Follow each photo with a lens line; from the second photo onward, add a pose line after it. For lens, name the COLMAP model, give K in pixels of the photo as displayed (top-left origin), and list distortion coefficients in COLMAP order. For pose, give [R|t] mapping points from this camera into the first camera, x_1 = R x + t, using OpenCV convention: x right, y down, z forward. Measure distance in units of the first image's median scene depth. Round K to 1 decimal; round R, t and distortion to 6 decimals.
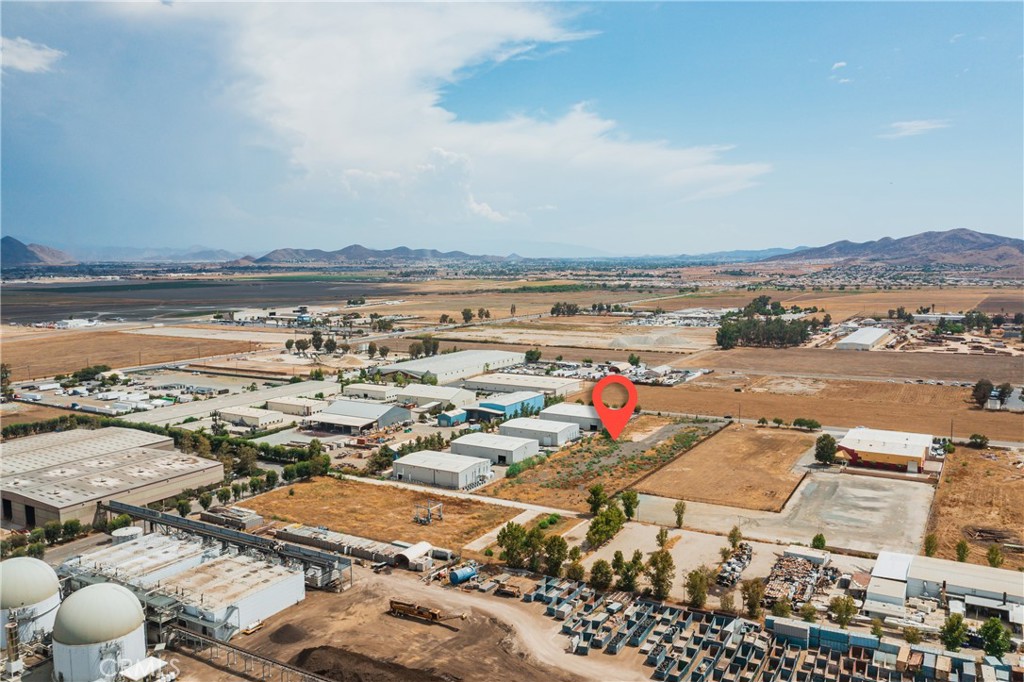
lens RADIAL K [[809.0, 0, 512.0], [0, 809.0, 341.0], [0, 0, 1]] dist [-0.009314, 0.001837]
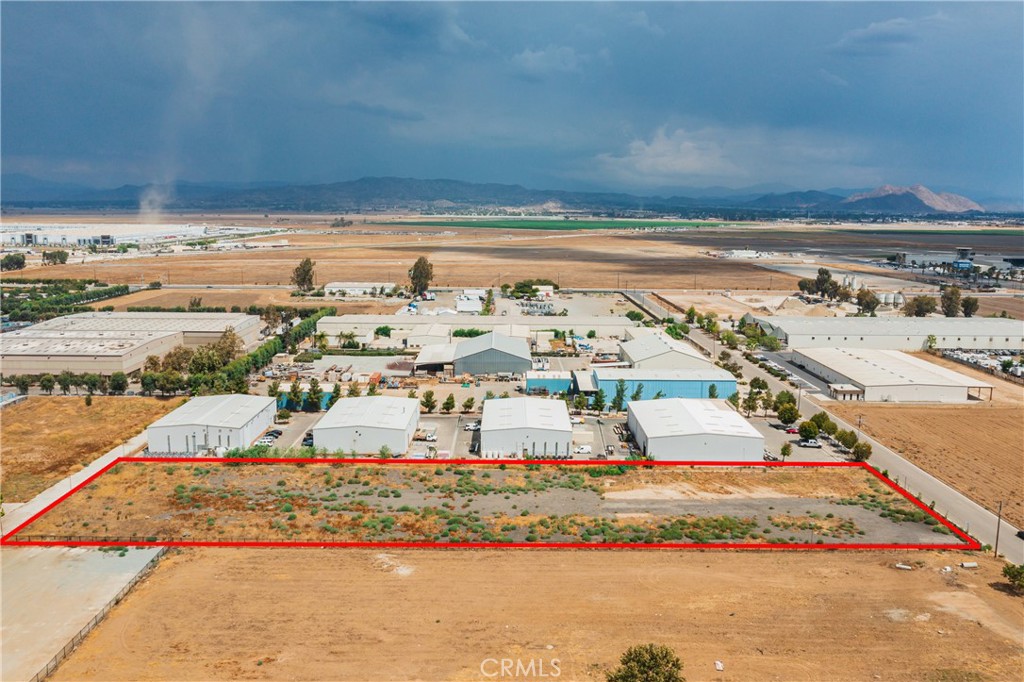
lens RADIAL K [[845.9, 0, 512.0], [0, 845.9, 341.0], [0, 0, 1]] dist [-0.008820, -0.001038]
pose [[0.521647, 0.150211, -0.839834, 0.651158], [-0.105680, 0.988174, 0.111102, -0.008254], [0.846591, 0.030797, 0.531353, 0.916636]]
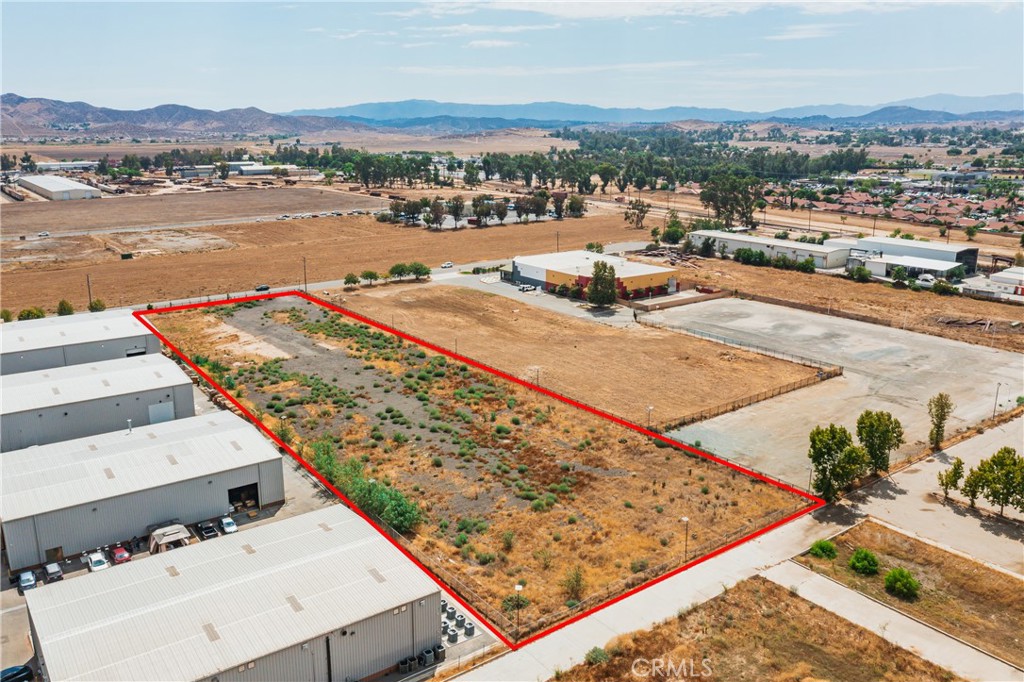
lens RADIAL K [[809.0, 0, 512.0], [0, 809.0, 341.0], [0, 0, 1]] dist [-0.009314, 0.001837]
pose [[0.385020, -0.228751, 0.894110, -0.271984], [0.087185, 0.973479, 0.211513, 0.036806], [-0.918781, -0.003484, 0.394753, 0.908655]]
